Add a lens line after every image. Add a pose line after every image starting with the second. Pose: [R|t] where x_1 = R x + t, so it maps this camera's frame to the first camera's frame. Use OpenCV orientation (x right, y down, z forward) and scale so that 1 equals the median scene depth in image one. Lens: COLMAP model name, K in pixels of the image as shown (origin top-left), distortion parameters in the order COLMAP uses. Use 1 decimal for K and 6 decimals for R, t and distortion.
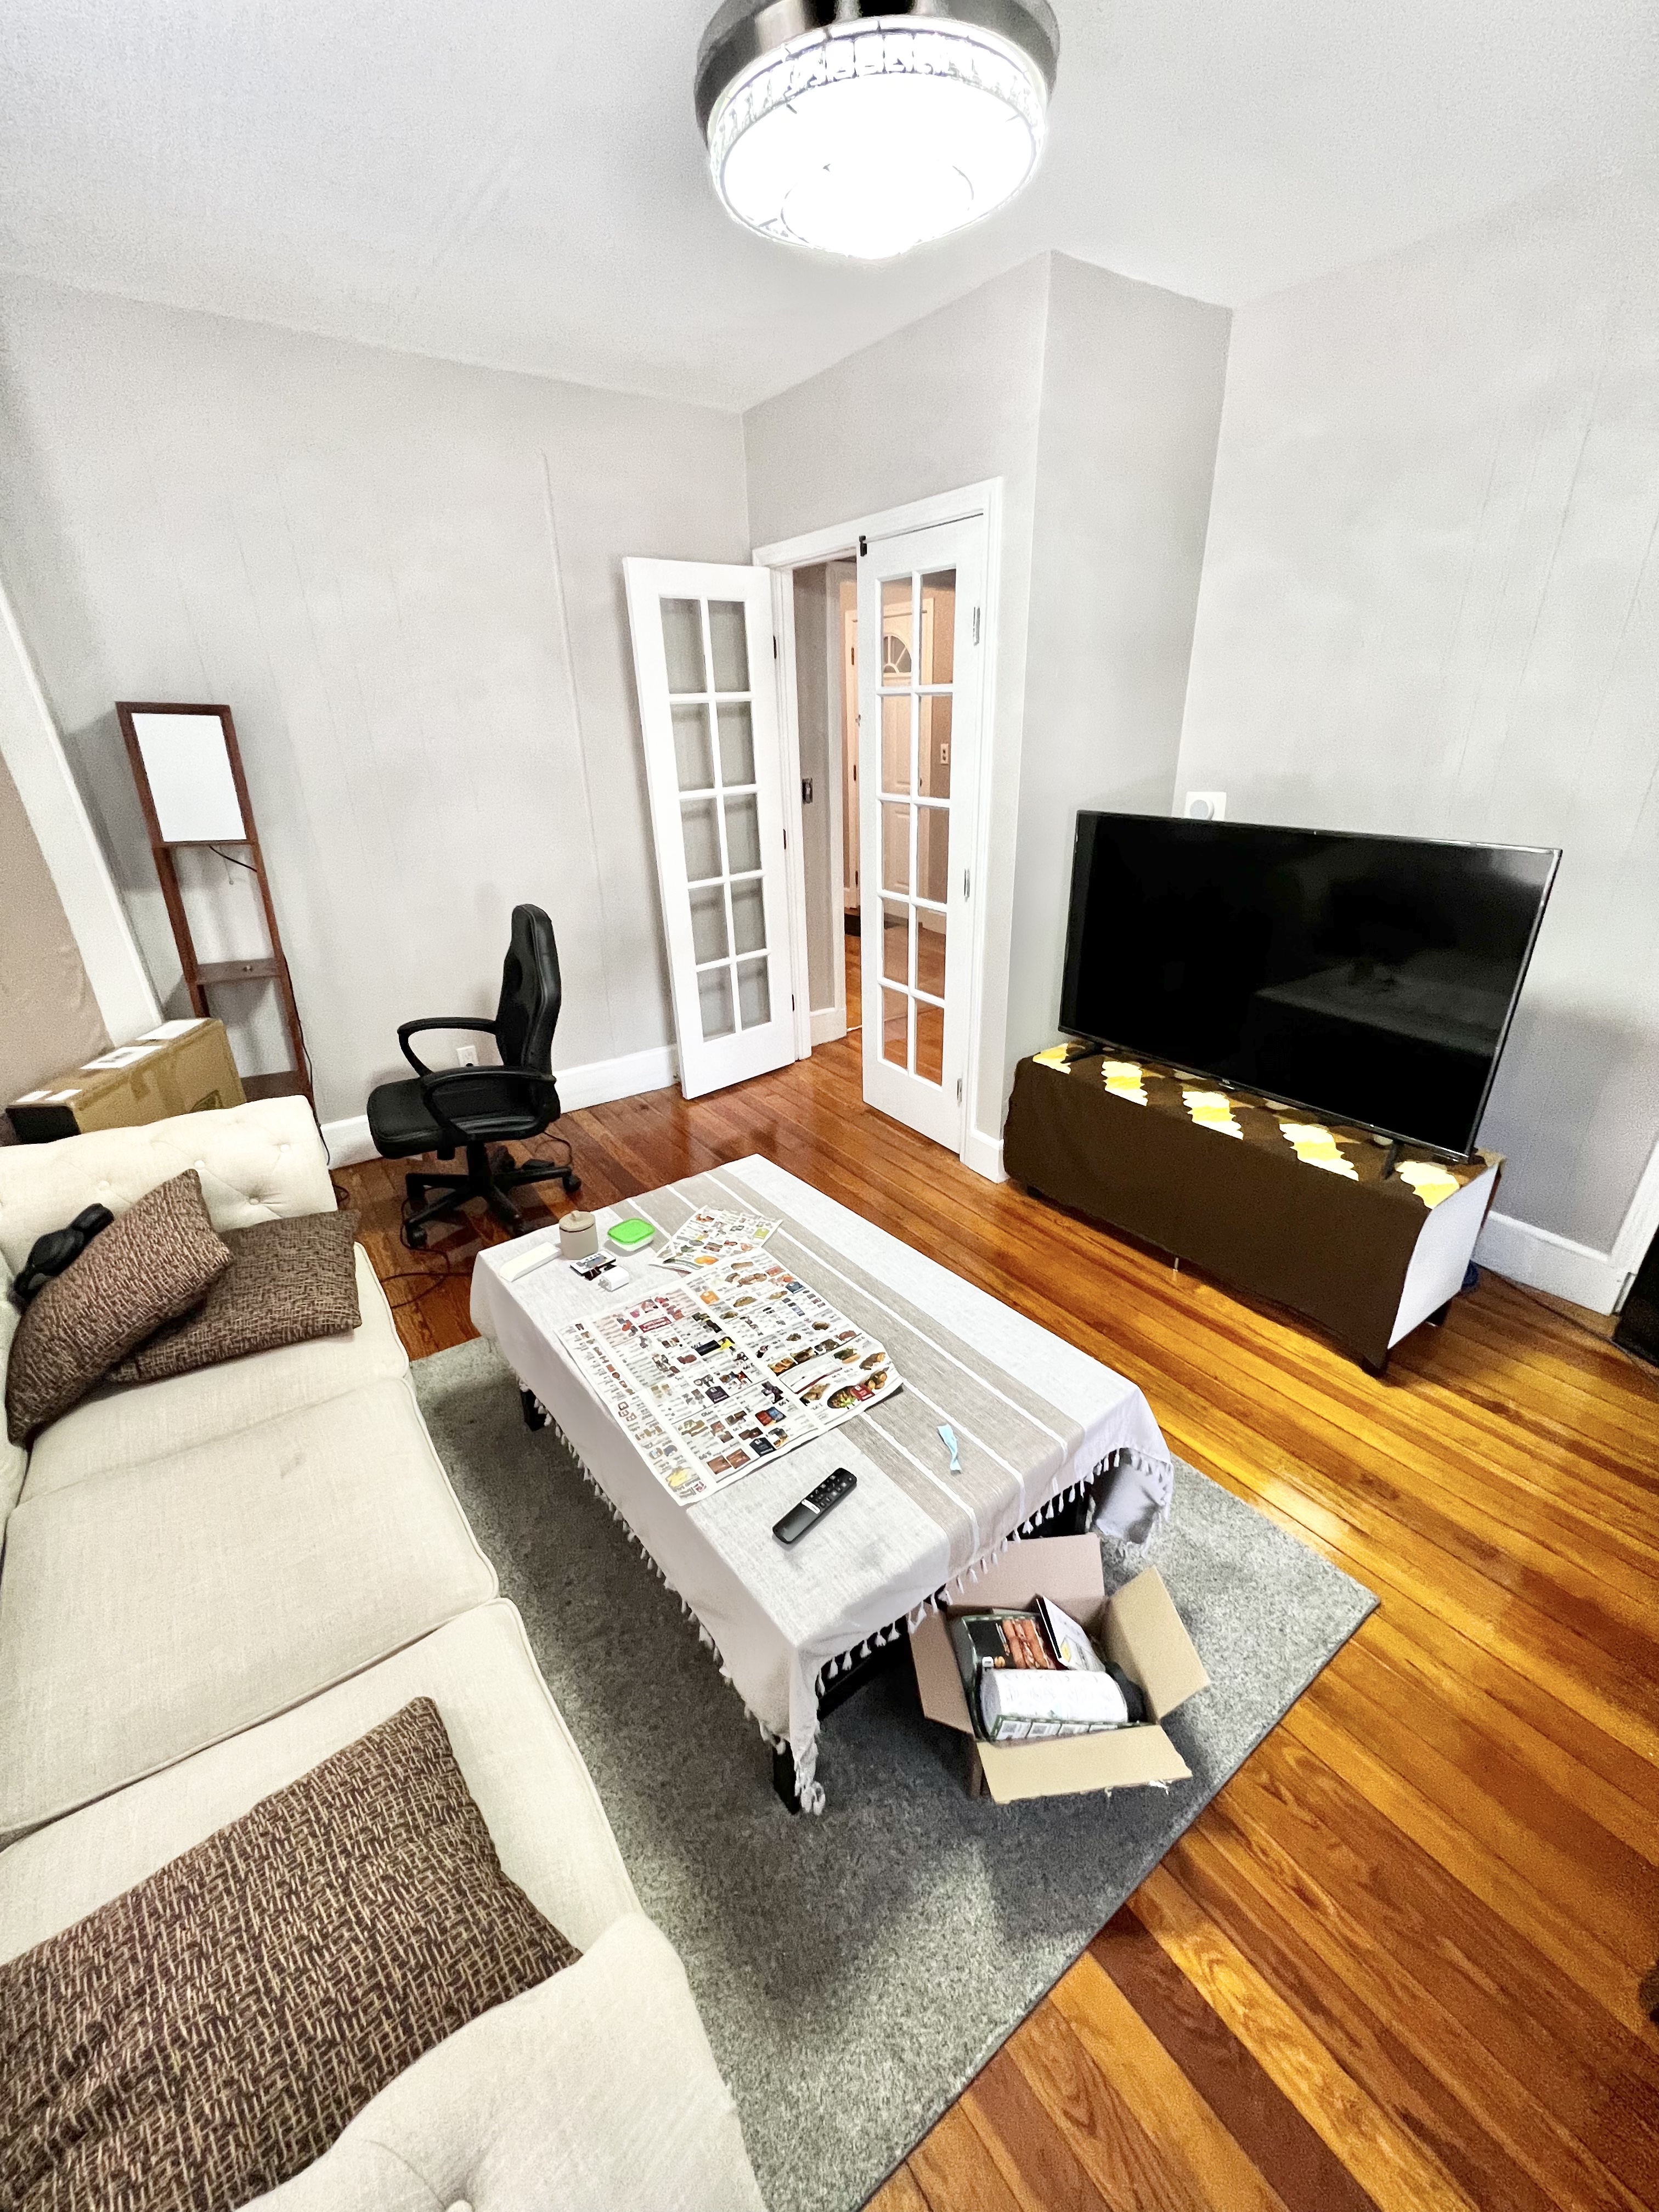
lens RADIAL K [[885.7, 0, 832.0], [0, 885.7, 1104.2], [0, 0, 1]] dist [-0.001752, 0.000711]
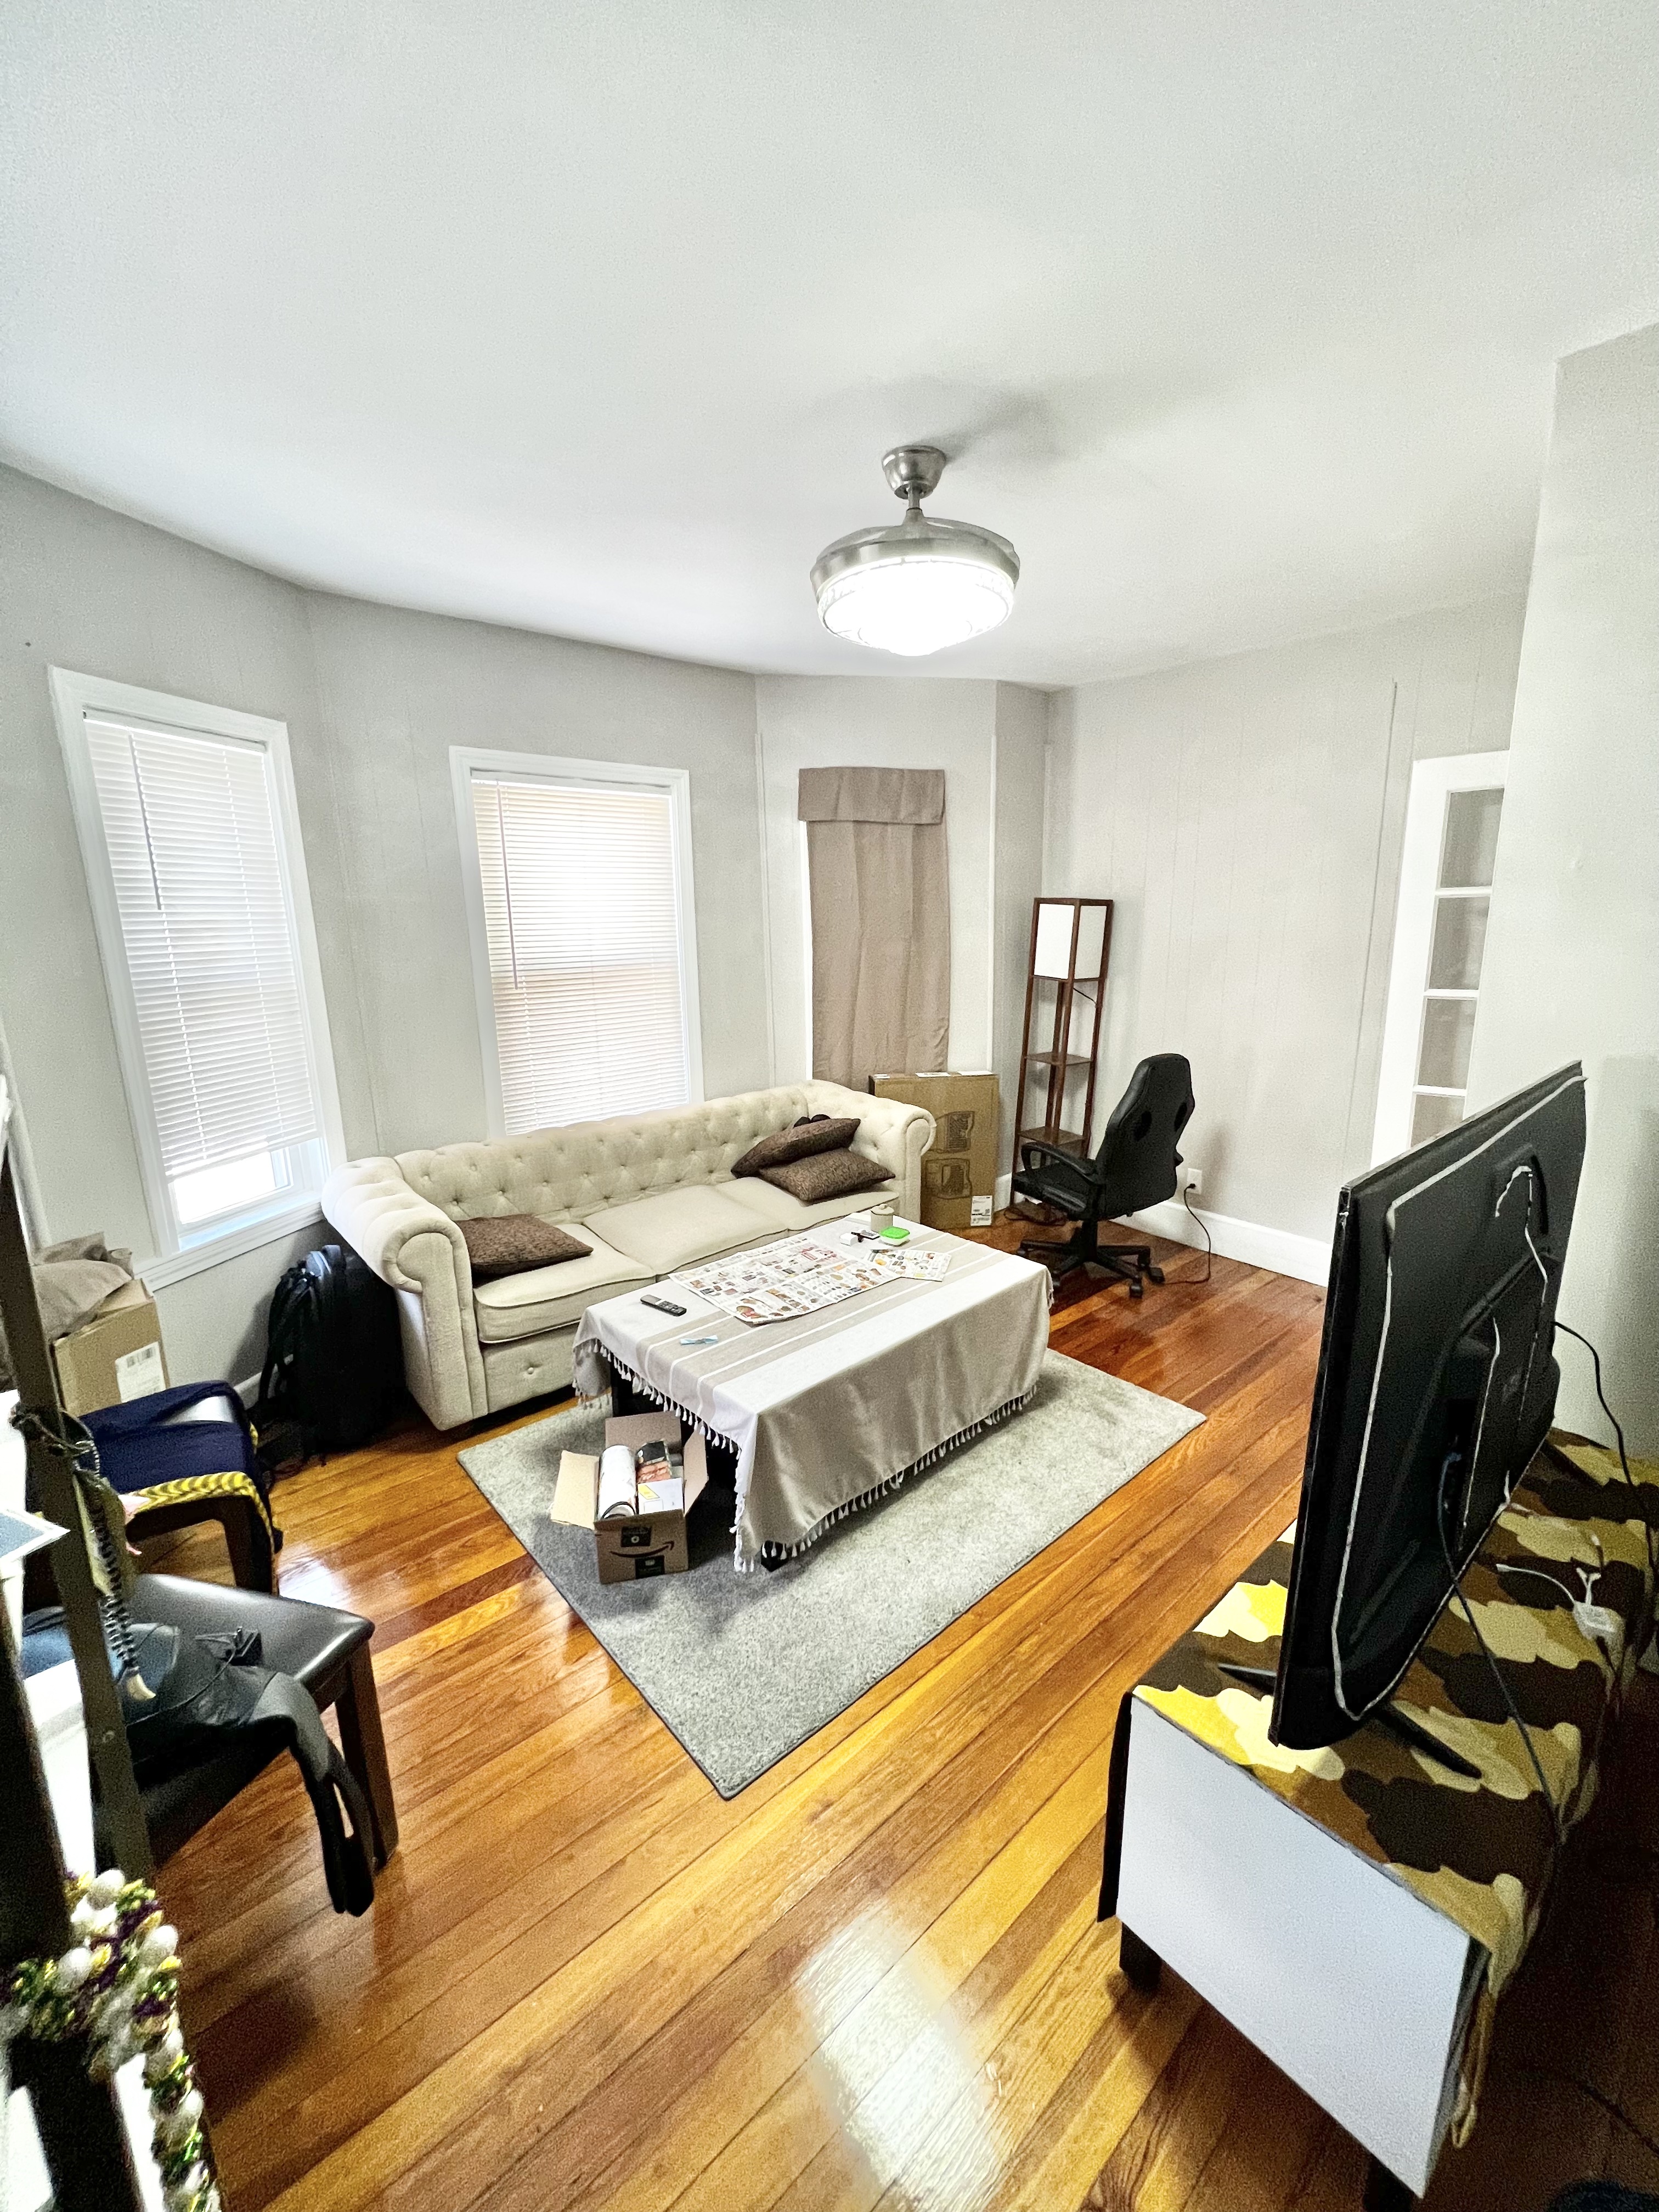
lens RADIAL K [[884.1, 0, 830.7], [0, 884.1, 1107.9], [0, 0, 1]] dist [-0.001568, 0.000158]
pose [[0.094202, 0.231700, -0.968215, 1.099369], [-0.400899, 0.899030, 0.176138, -0.252892], [0.911266, 0.371565, 0.177579, 0.526292]]
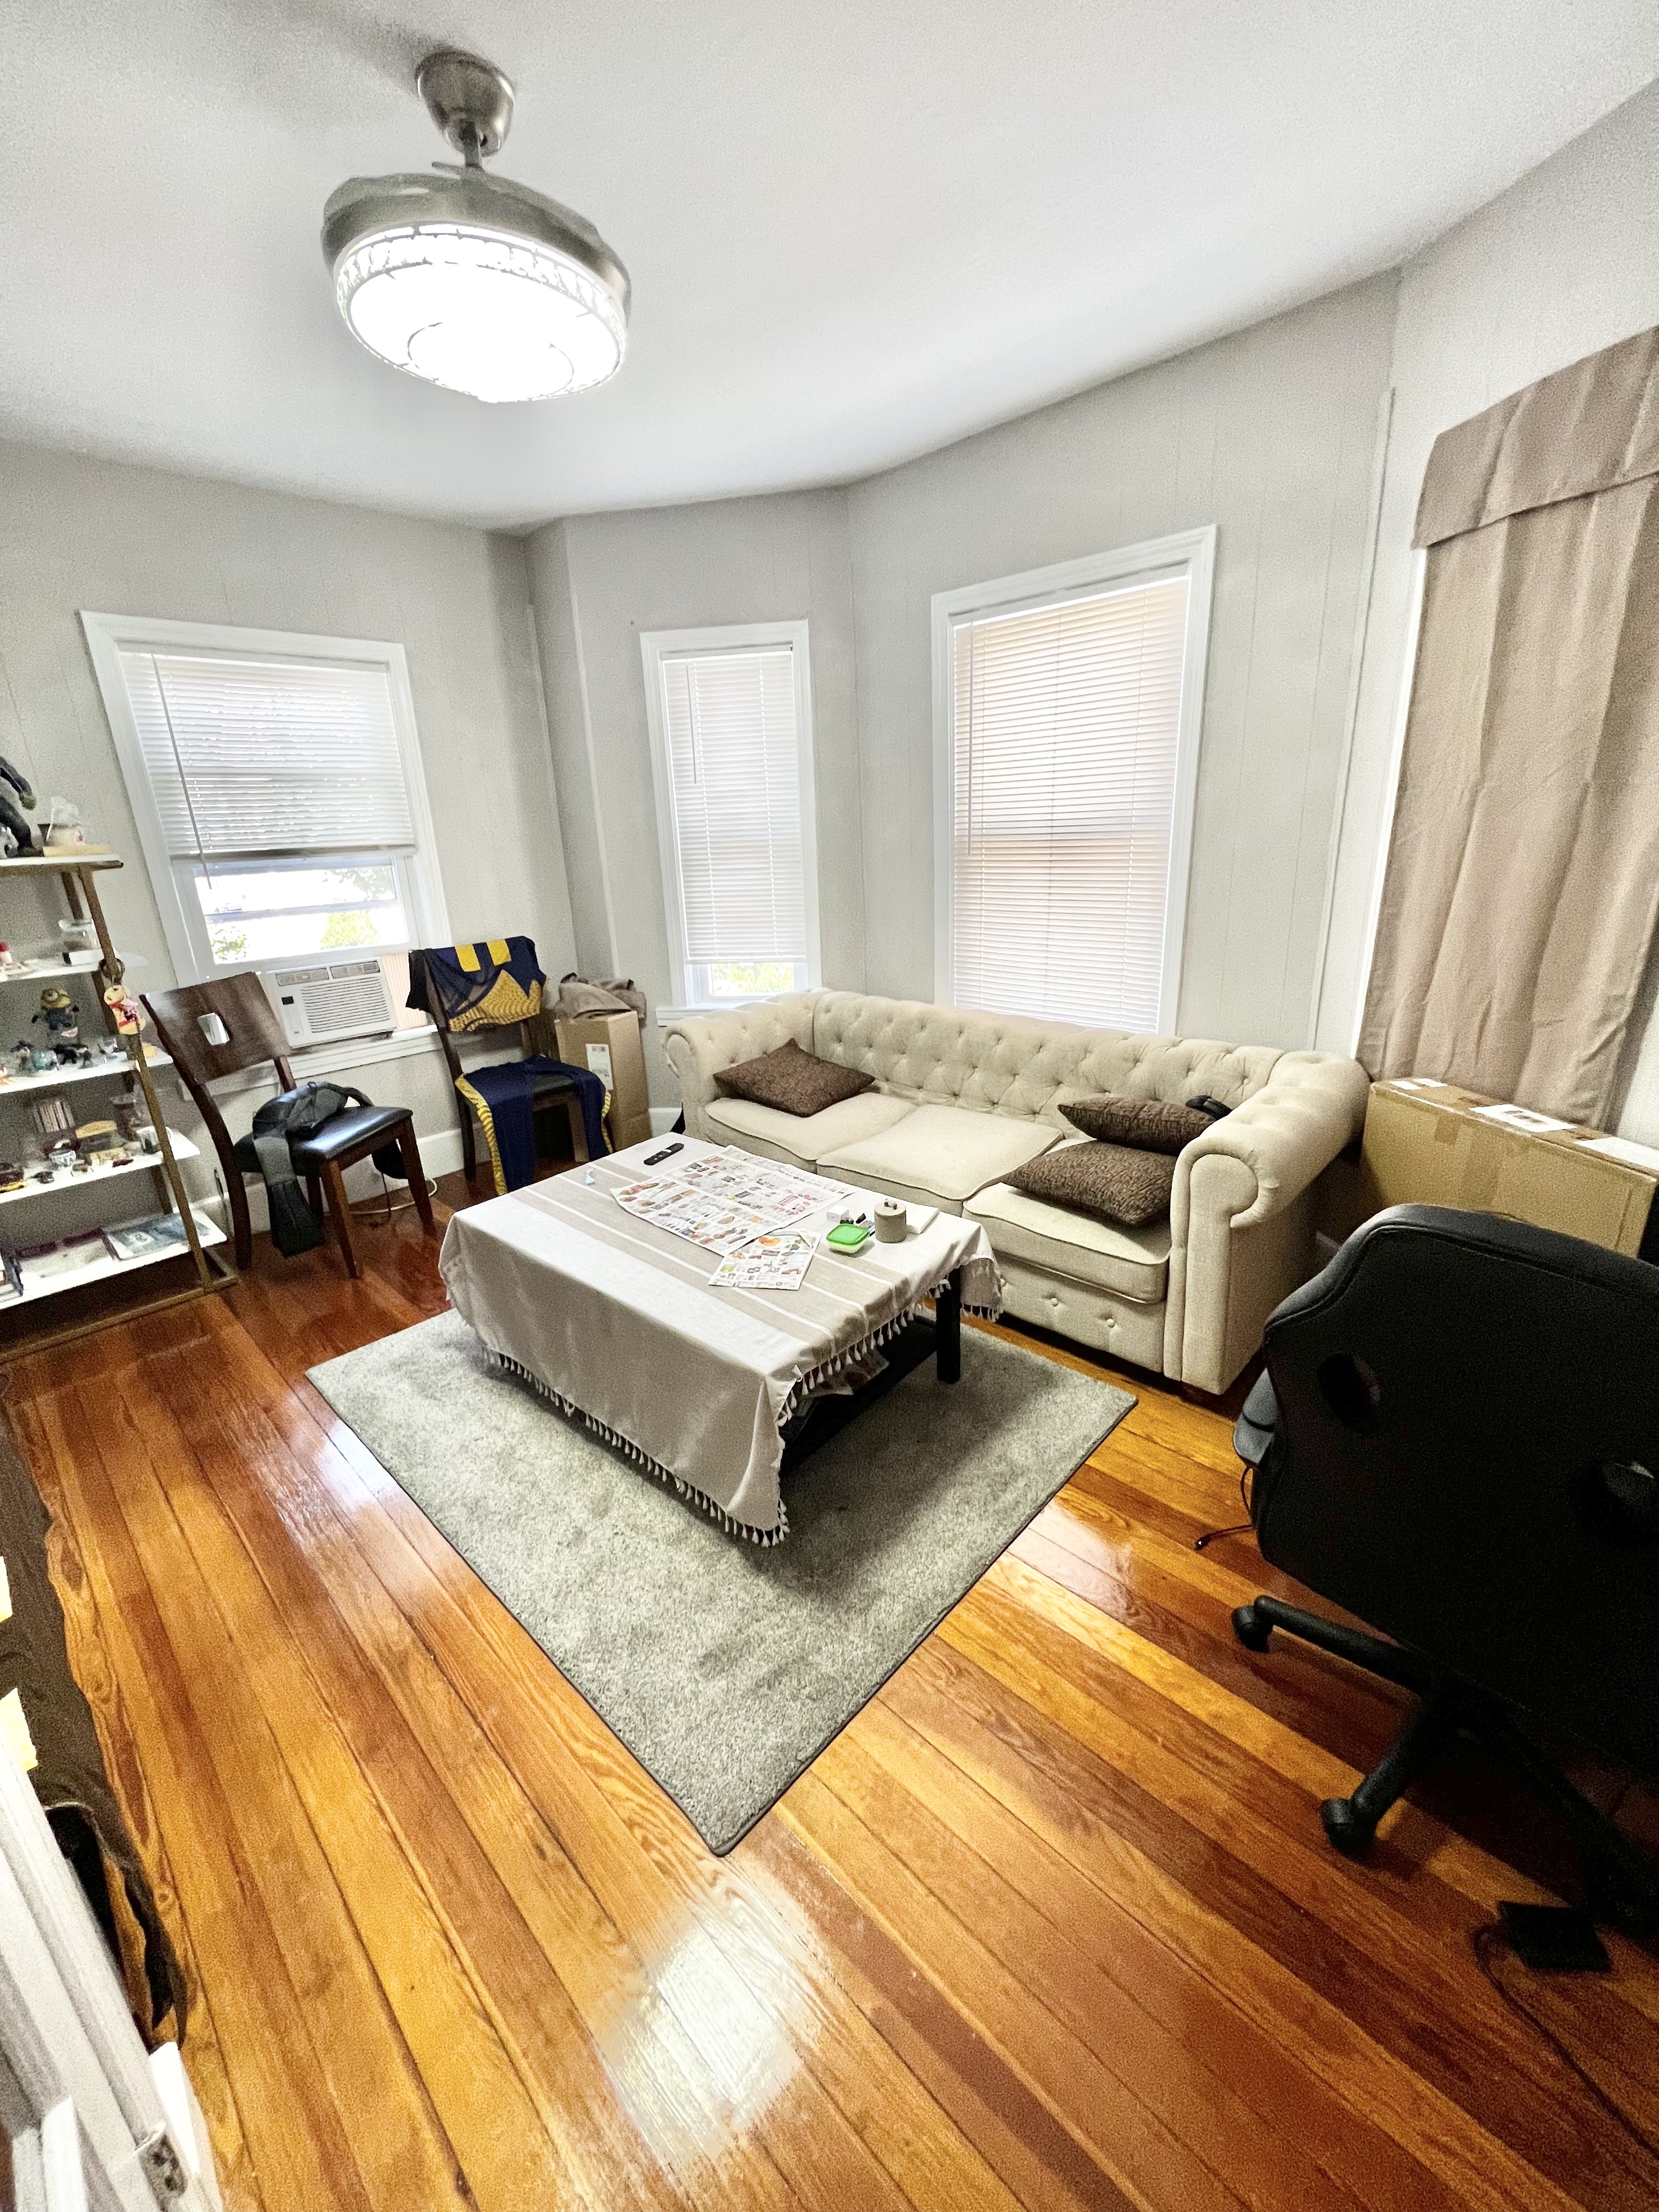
lens RADIAL K [[884.1, 0, 831.0], [0, 884.1, 1104.2], [0, 0, 1]] dist [-0.001568, 0.000158]
pose [[-0.981841, 0.111218, -0.153685, -0.059862], [-0.020877, 0.741852, 0.670238, -0.633139], [0.188554, 0.661276, -0.726059, 1.560360]]
